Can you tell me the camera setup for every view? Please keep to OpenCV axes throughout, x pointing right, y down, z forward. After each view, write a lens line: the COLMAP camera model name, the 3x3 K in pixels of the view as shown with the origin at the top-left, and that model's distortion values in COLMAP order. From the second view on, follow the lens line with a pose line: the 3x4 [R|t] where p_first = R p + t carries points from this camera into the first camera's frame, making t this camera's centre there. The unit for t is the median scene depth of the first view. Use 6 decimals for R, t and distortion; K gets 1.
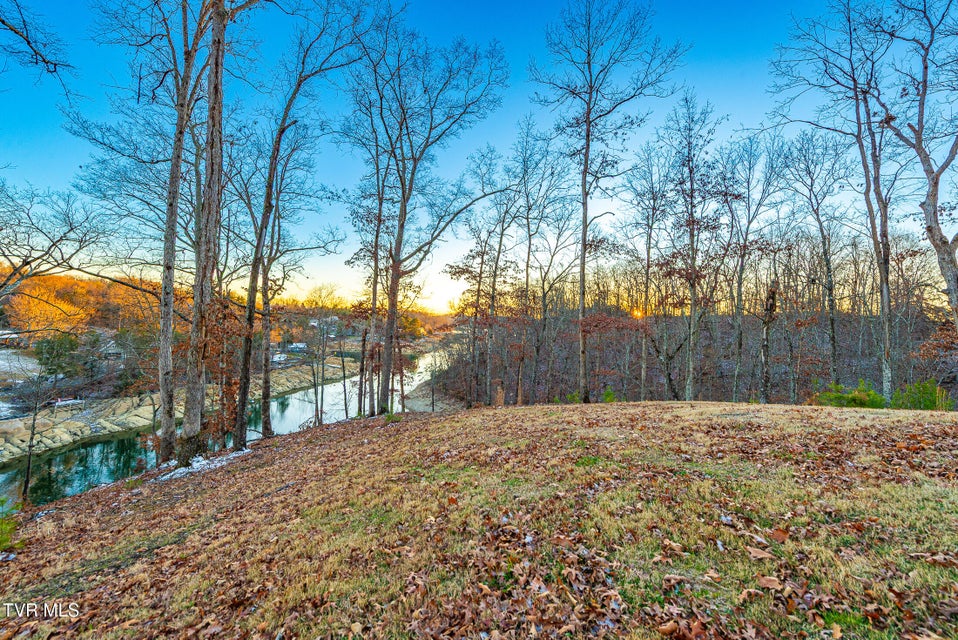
lens RADIAL K [[377.3, 0, 480.3], [0, 377.3, 315.1], [0, 0, 1]] dist [0.020813, -0.005957]
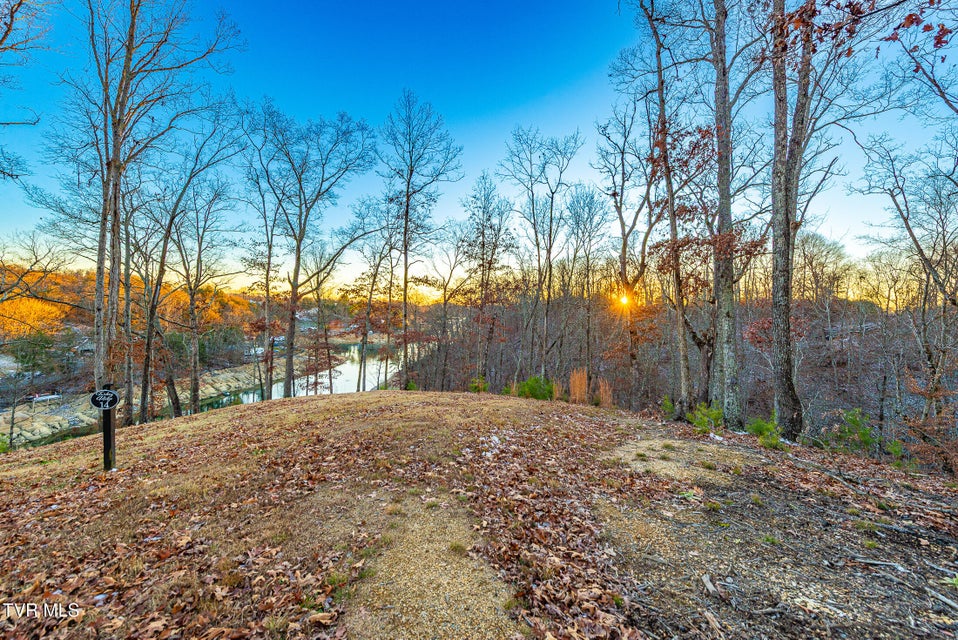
lens RADIAL K [[377.3, 0, 480.3], [0, 377.3, 315.1], [0, 0, 1]] dist [0.020813, -0.005957]
pose [[0.999567, -0.011143, 0.027217, 0.346920], [0.010333, 0.999504, 0.029732, -0.067191], [-0.027535, -0.029438, 0.999187, -0.299369]]
